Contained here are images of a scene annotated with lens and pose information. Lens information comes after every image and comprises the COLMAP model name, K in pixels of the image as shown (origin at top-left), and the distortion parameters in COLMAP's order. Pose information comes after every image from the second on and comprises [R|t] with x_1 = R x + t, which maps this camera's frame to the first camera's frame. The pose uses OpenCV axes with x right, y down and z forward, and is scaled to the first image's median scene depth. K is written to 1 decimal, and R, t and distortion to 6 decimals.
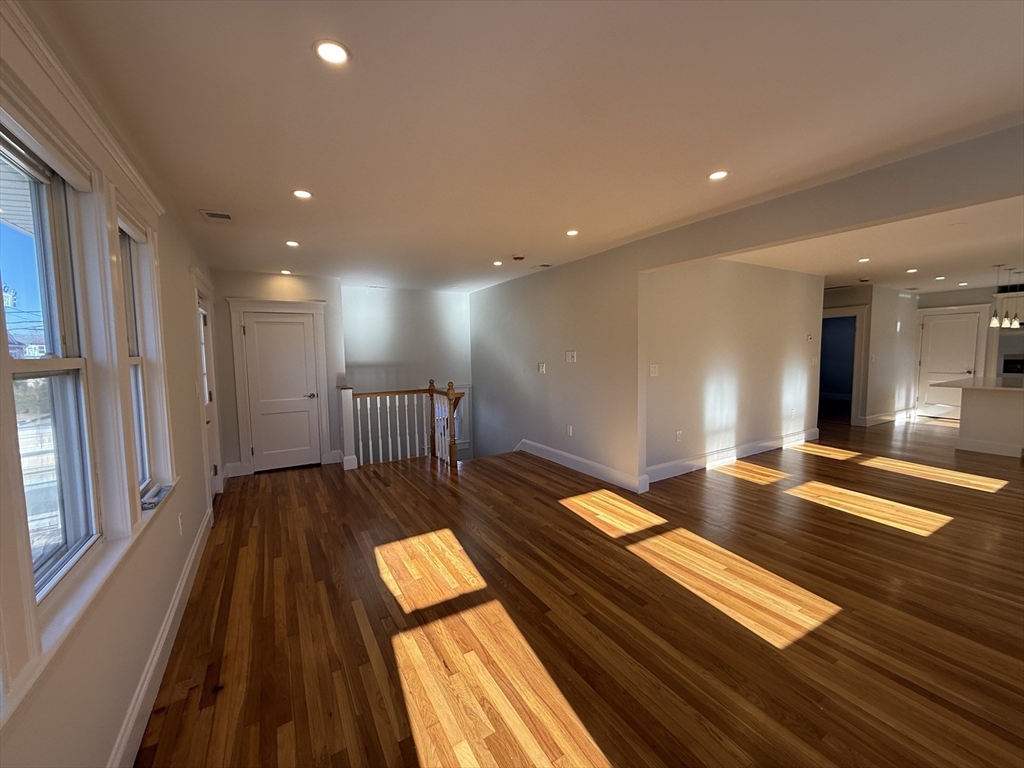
lens RADIAL K [[406.0, 0, 509.1], [0, 406.0, 385.3], [0, 0, 1]] dist [-0.000579, 0.000236]
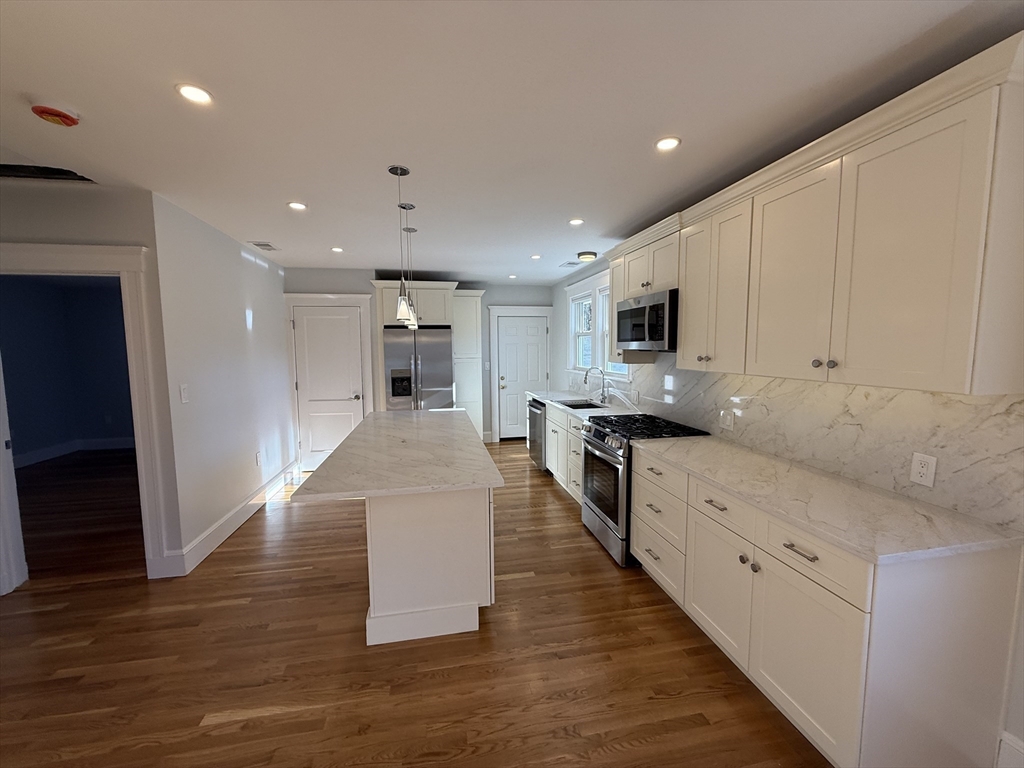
lens RADIAL K [[406.0, 0, 512.1], [0, 406.0, 383.9], [0, 0, 1]] dist [-0.000579, 0.000236]
pose [[0.332821, -0.074092, 0.940075, 0.595867], [0.077384, 0.995692, 0.051079, -0.067022], [-0.939810, 0.055746, 0.337120, 0.537068]]
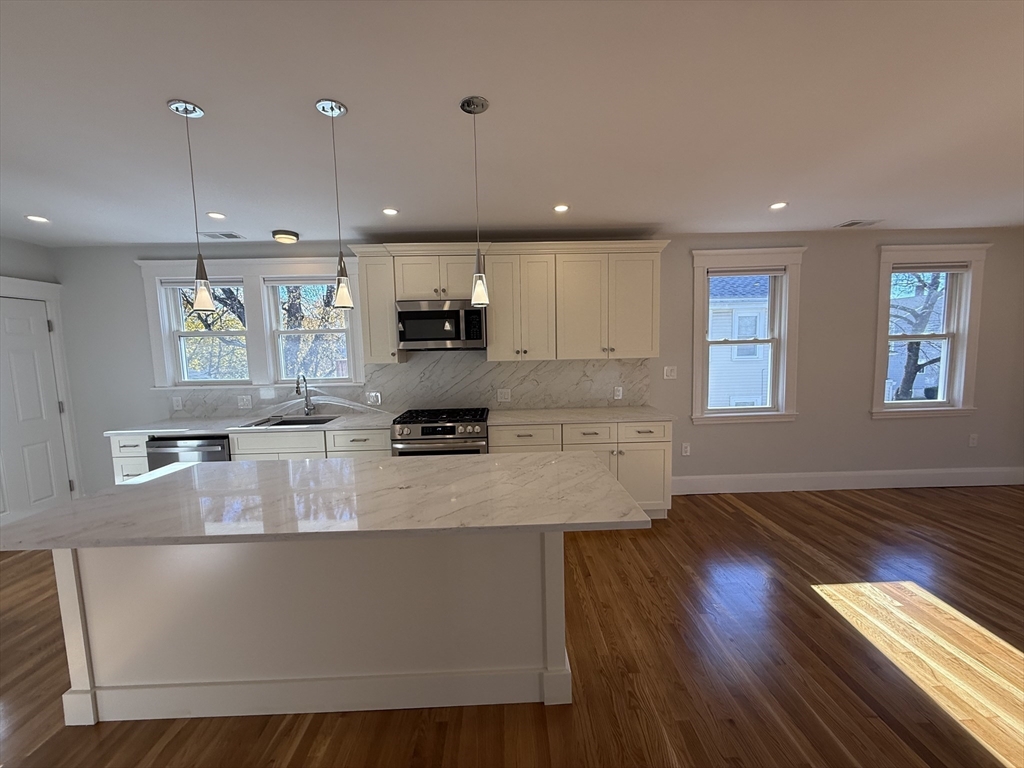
lens RADIAL K [[406.0, 0, 514.7], [0, 406.0, 384.3], [0, 0, 1]] dist [-0.000579, 0.000236]
pose [[-0.873072, -0.011148, 0.487465, 0.886488], [0.075178, 0.984707, 0.157167, -0.130175], [-0.481762, 0.173864, -0.858881, 1.351382]]
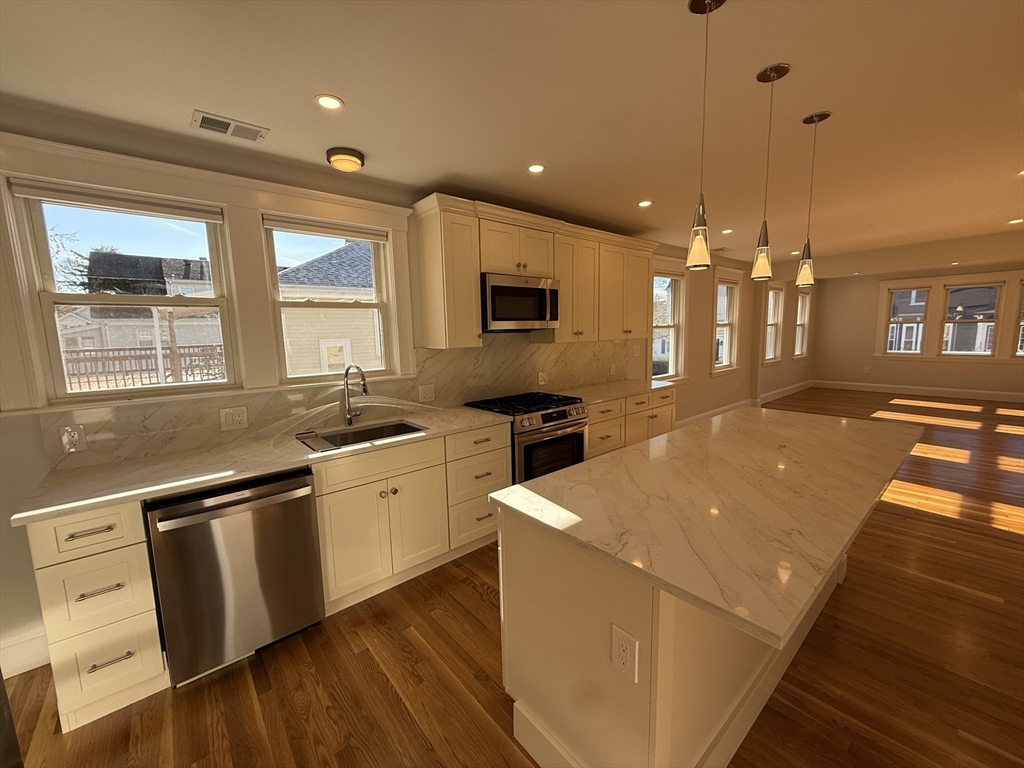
lens RADIAL K [[406.0, 0, 516.3], [0, 406.0, 382.8], [0, 0, 1]] dist [-0.000579, 0.000236]
pose [[-0.983745, 0.059758, -0.169339, 1.710027], [0.023342, 0.977558, 0.209371, -0.147755], [0.178050, 0.202015, -0.963062, 1.465116]]
